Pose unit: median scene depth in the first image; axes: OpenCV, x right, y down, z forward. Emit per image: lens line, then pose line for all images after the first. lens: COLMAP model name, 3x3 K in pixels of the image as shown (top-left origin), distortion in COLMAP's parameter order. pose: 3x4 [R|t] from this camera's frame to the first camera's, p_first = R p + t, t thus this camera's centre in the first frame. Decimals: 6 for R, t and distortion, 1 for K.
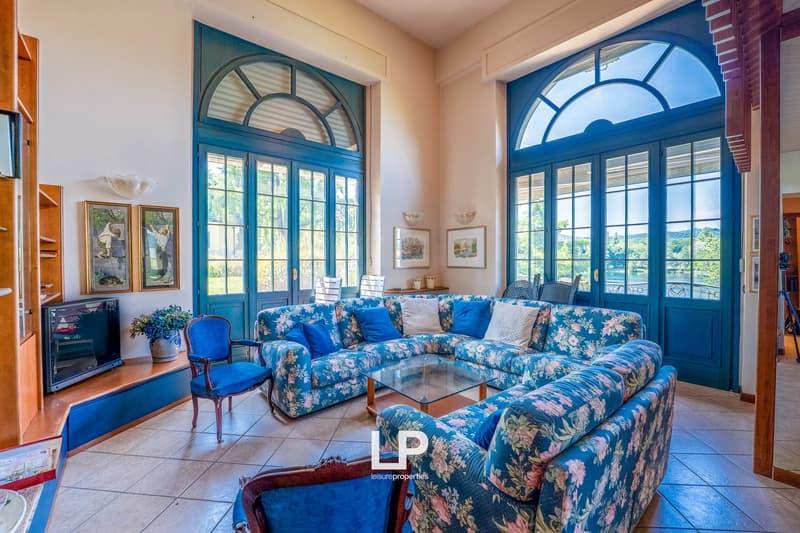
lens RADIAL K [[337.3, 0, 405.9], [0, 337.3, 262.9], [0, 0, 1]] dist [-0.023019, 0.000365]
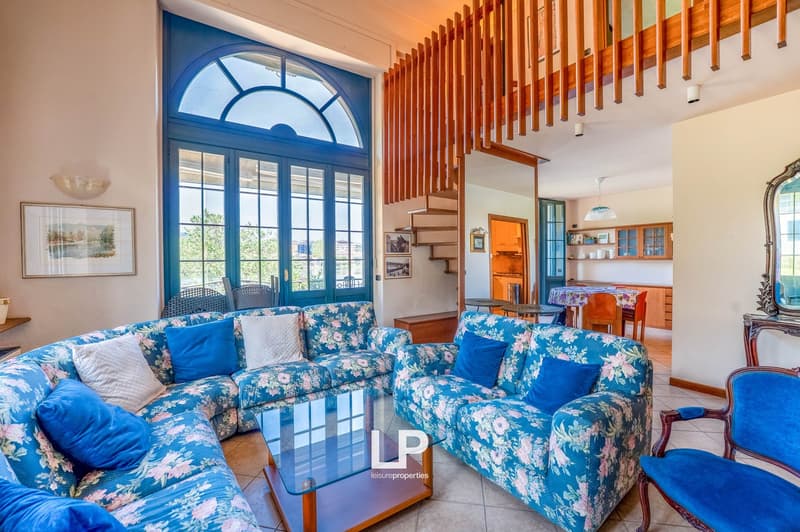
lens RADIAL K [[337.3, 0, 401.6], [0, 337.3, 261.9], [0, 0, 1]] dist [-0.023019, 0.000365]
pose [[0.098759, -0.009484, 0.995066, -0.448821], [0.014745, 0.999859, 0.008067, -0.008253], [-0.995002, 0.013875, 0.098885, 0.578766]]
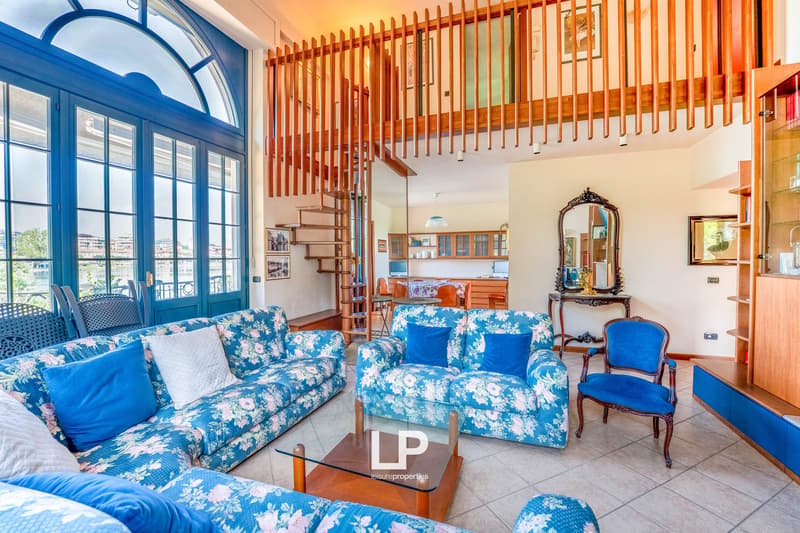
lens RADIAL K [[337.3, 0, 405.0], [0, 337.3, 261.6], [0, 0, 1]] dist [-0.023019, 0.000365]
pose [[-0.505954, -0.009469, 0.862509, -0.401902], [0.009628, 0.999815, 0.016624, -0.011178], [-0.862507, 0.016715, -0.505769, 0.933061]]
